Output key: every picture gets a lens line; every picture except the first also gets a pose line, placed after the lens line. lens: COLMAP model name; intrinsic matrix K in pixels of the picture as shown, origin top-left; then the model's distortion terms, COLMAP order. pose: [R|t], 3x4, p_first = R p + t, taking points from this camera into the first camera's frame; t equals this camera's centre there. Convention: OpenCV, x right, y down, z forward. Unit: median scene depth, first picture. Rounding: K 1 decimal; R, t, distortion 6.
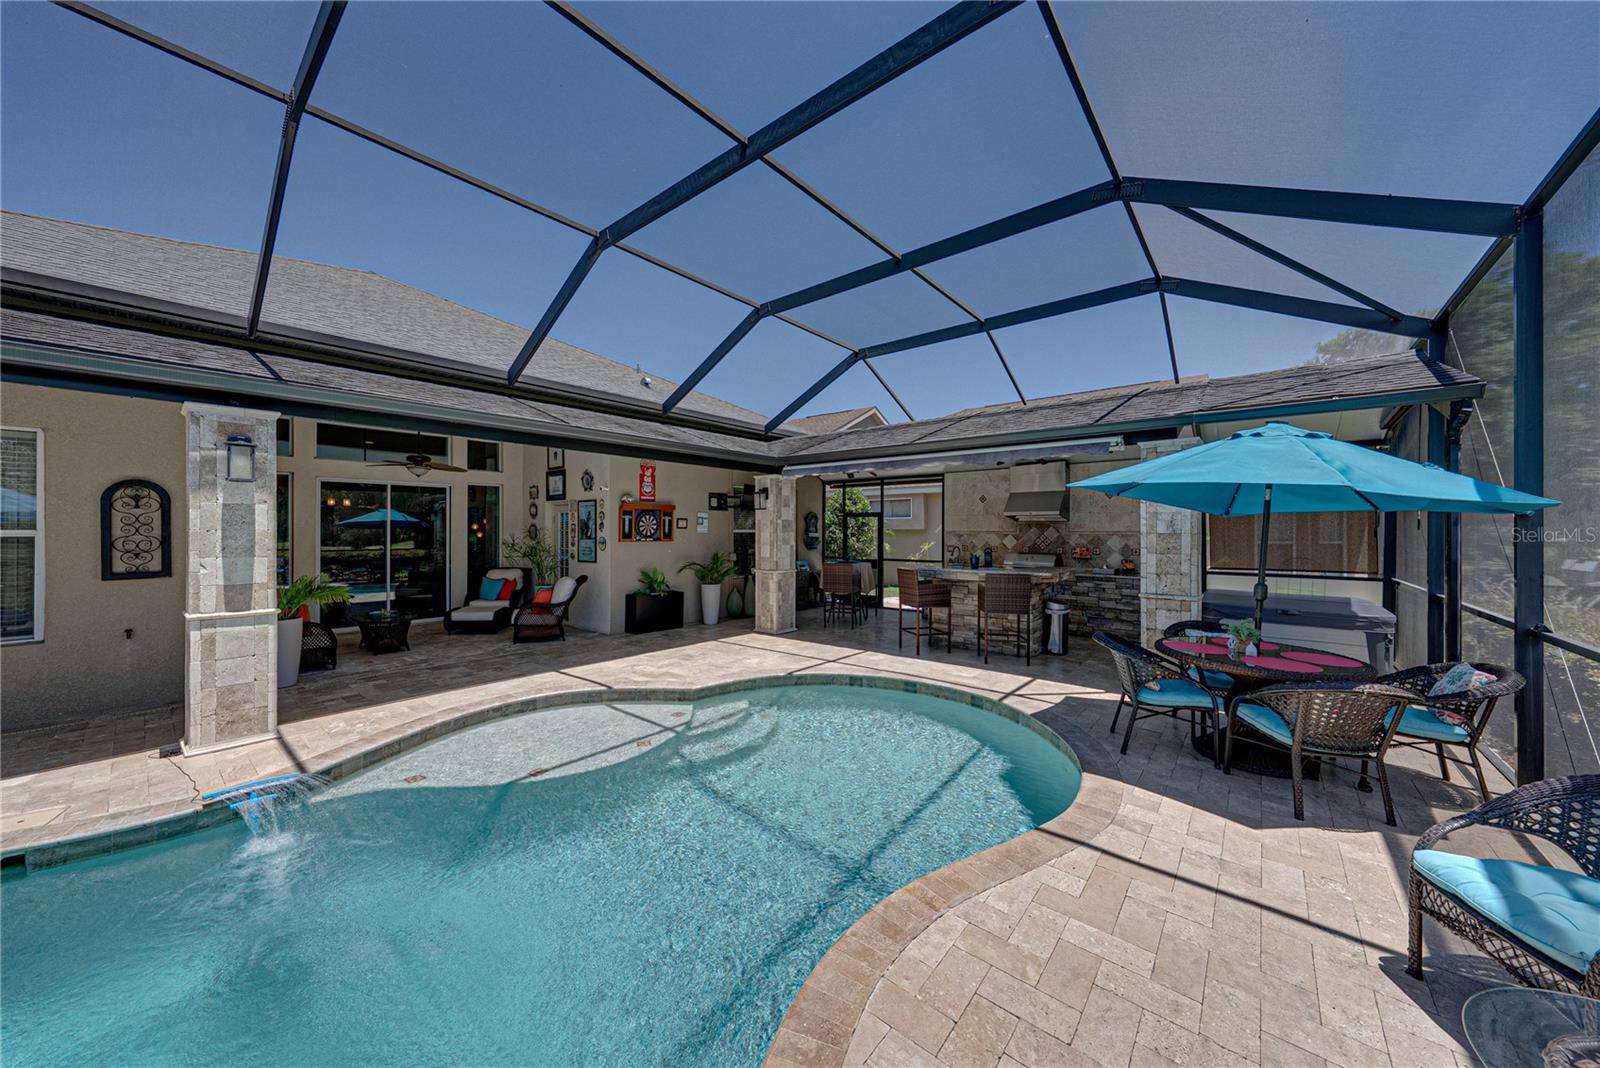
lens RADIAL K [[552.0, 0, 809.9], [0, 552.0, 530.4], [0, 0, 1]] dist [0.000084, -0.000191]
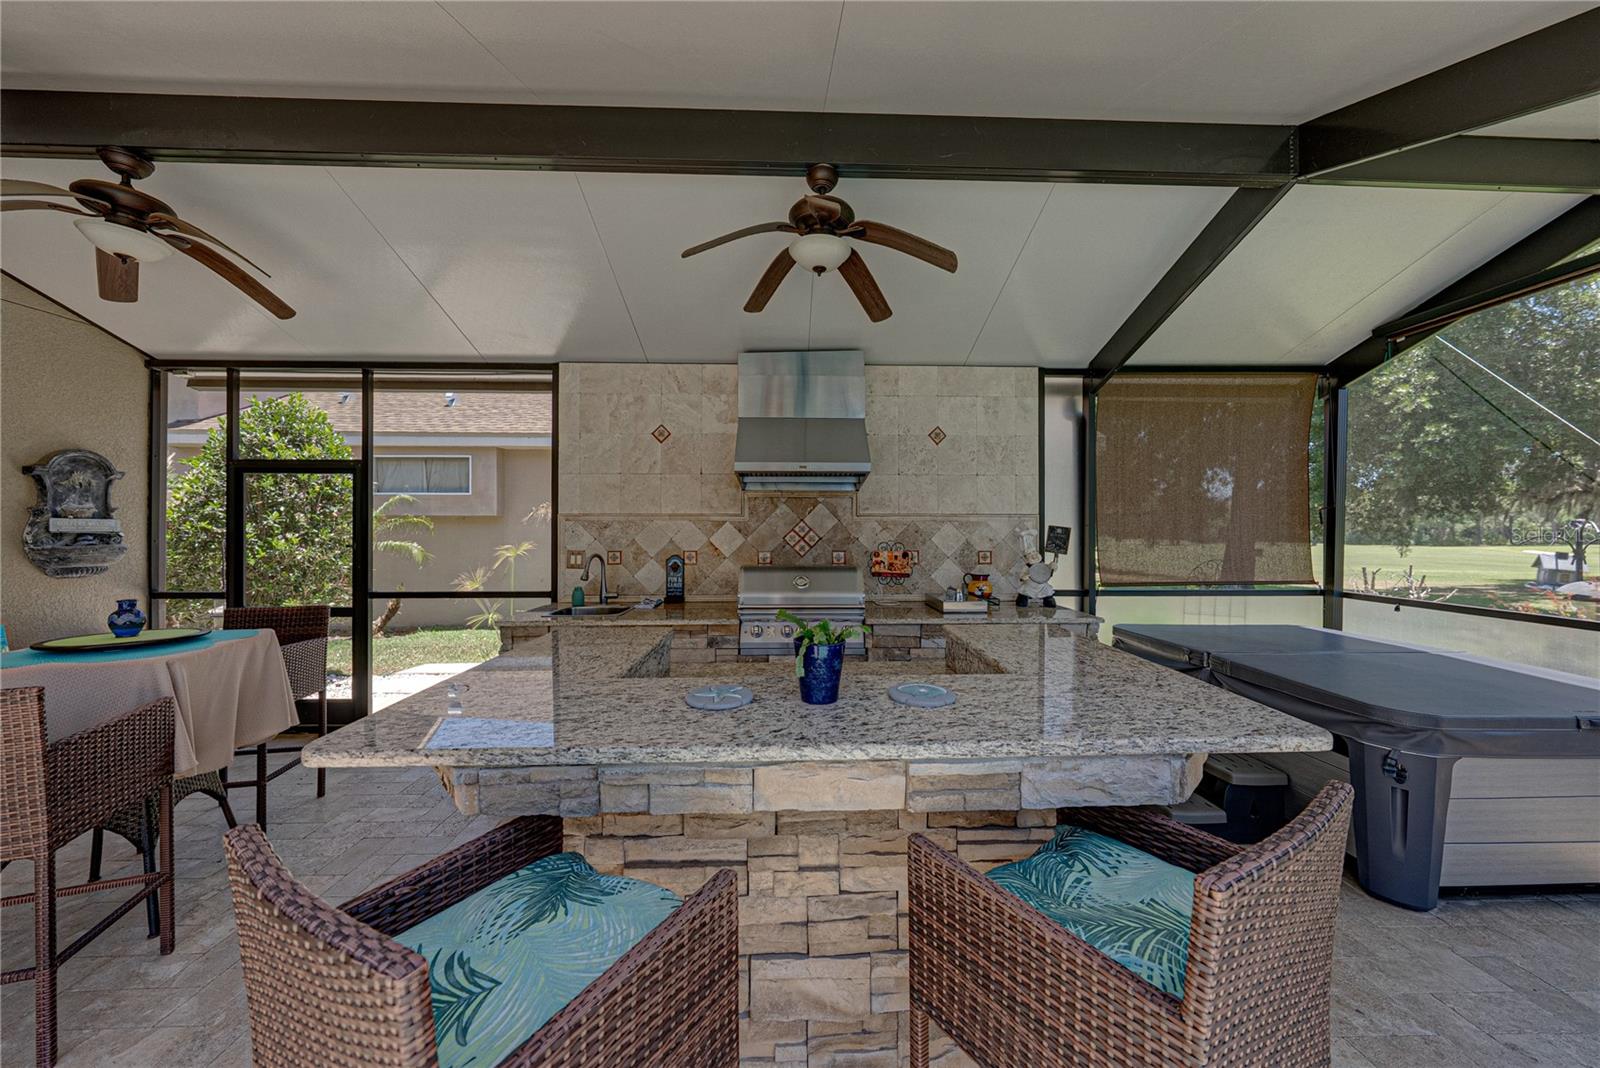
lens RADIAL K [[552.0, 0, 805.1], [0, 552.0, 521.4], [0, 0, 1]] dist [0.000084, -0.000191]
pose [[0.755239, 0.002922, 0.655443, 0.152062], [-0.000791, 0.999993, -0.003547, 0.009637], [-0.655449, 0.002160, 0.755236, 0.746098]]
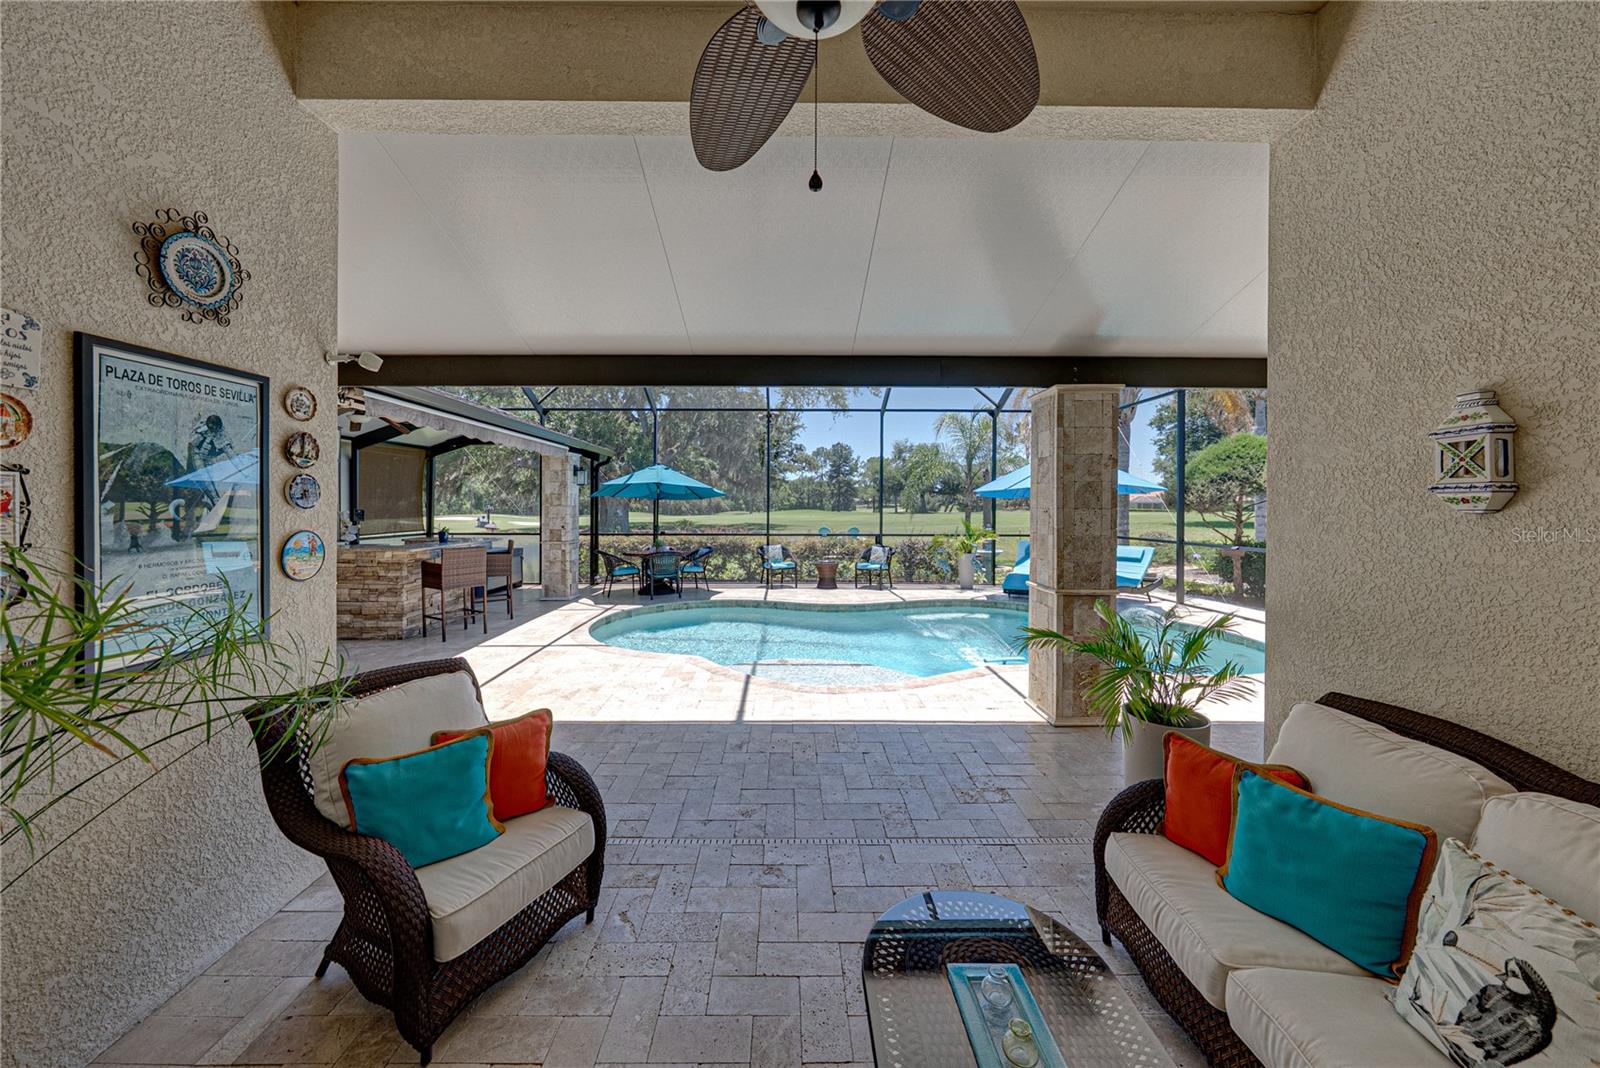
lens RADIAL K [[552.0, 0, 788.3], [0, 552.0, 510.3], [0, 0, 1]] dist [0.000084, -0.000191]
pose [[-0.633864, -0.011465, 0.773360, -0.724939], [-0.005575, 0.999932, 0.010255, -0.001468], [-0.773425, 0.002189, -0.633884, 0.988092]]
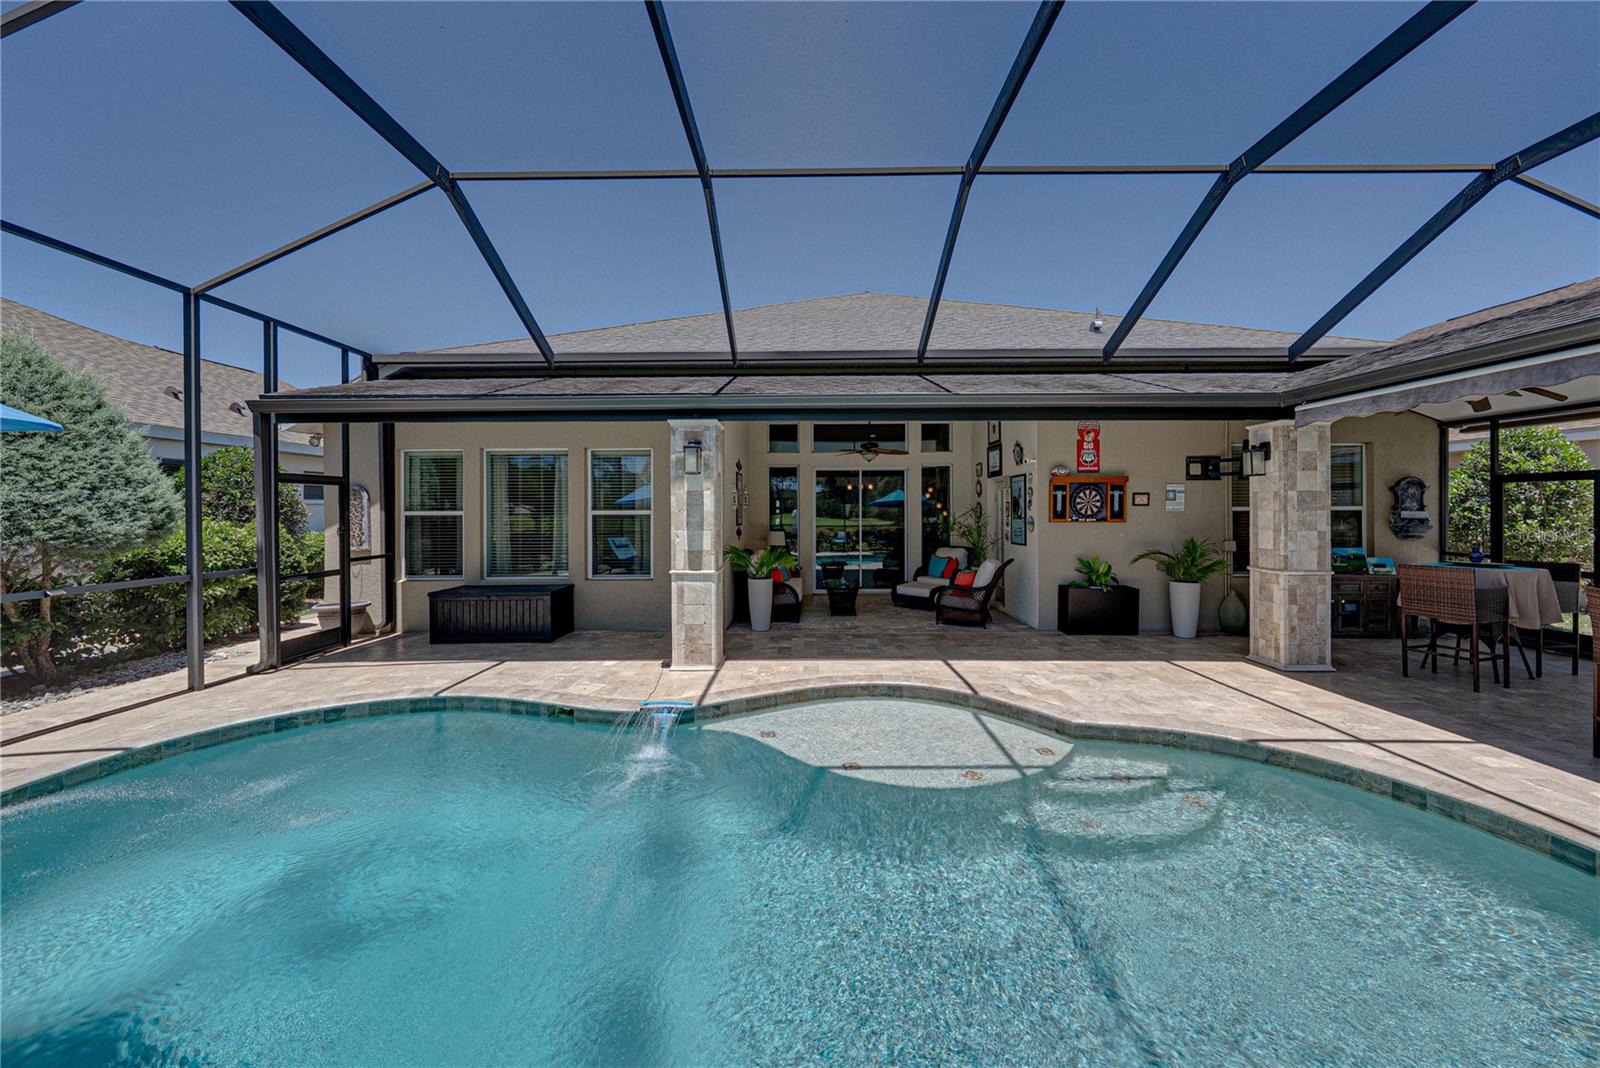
lens RADIAL K [[574.7, 0, 801.1], [0, 574.7, 509.4], [0, 0, 1]] dist [-0.008017, 0.001505]
pose [[0.626910, -0.003555, -0.779083, 0.102970], [0.004777, 0.999988, -0.000719, -0.000173], [0.779077, -0.003271, 0.626920, 0.150375]]
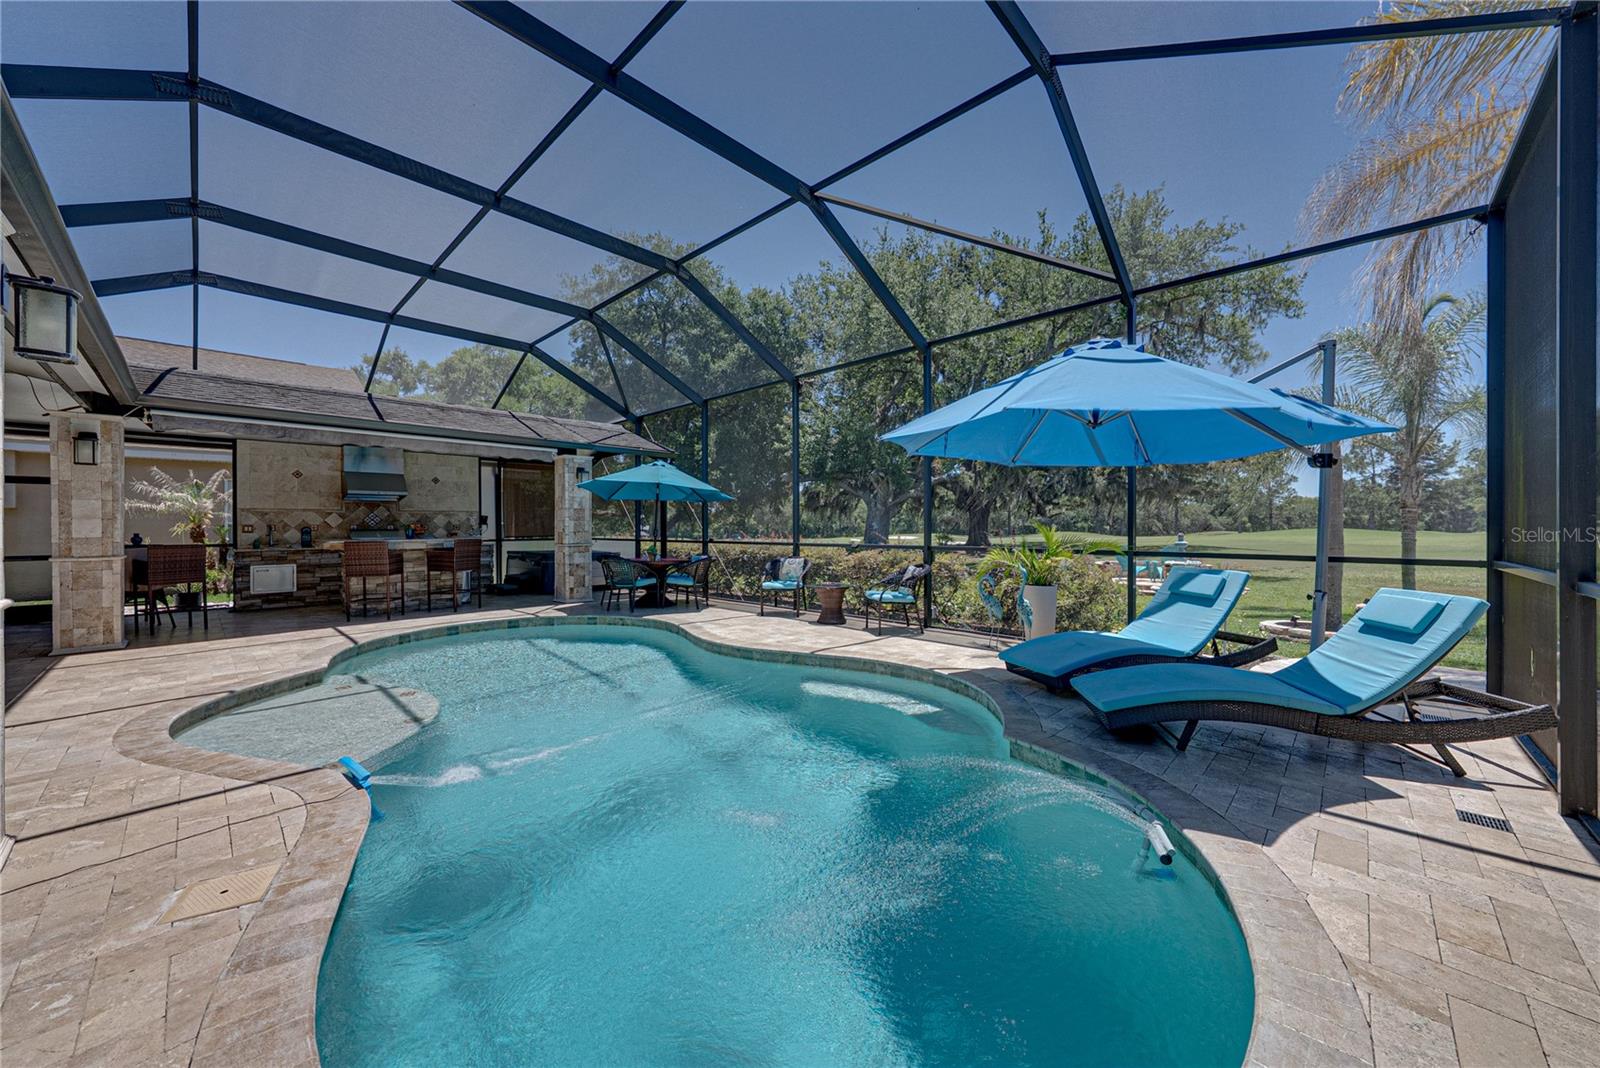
lens RADIAL K [[574.7, 0, 798.6], [0, 574.7, 528.0], [0, 0, 1]] dist [-0.008017, 0.001505]
pose [[0.075516, -0.007335, 0.997118, -0.702494], [0.002294, 0.999972, 0.007182, 0.034228], [-0.997142, 0.001745, 0.075531, 0.097802]]
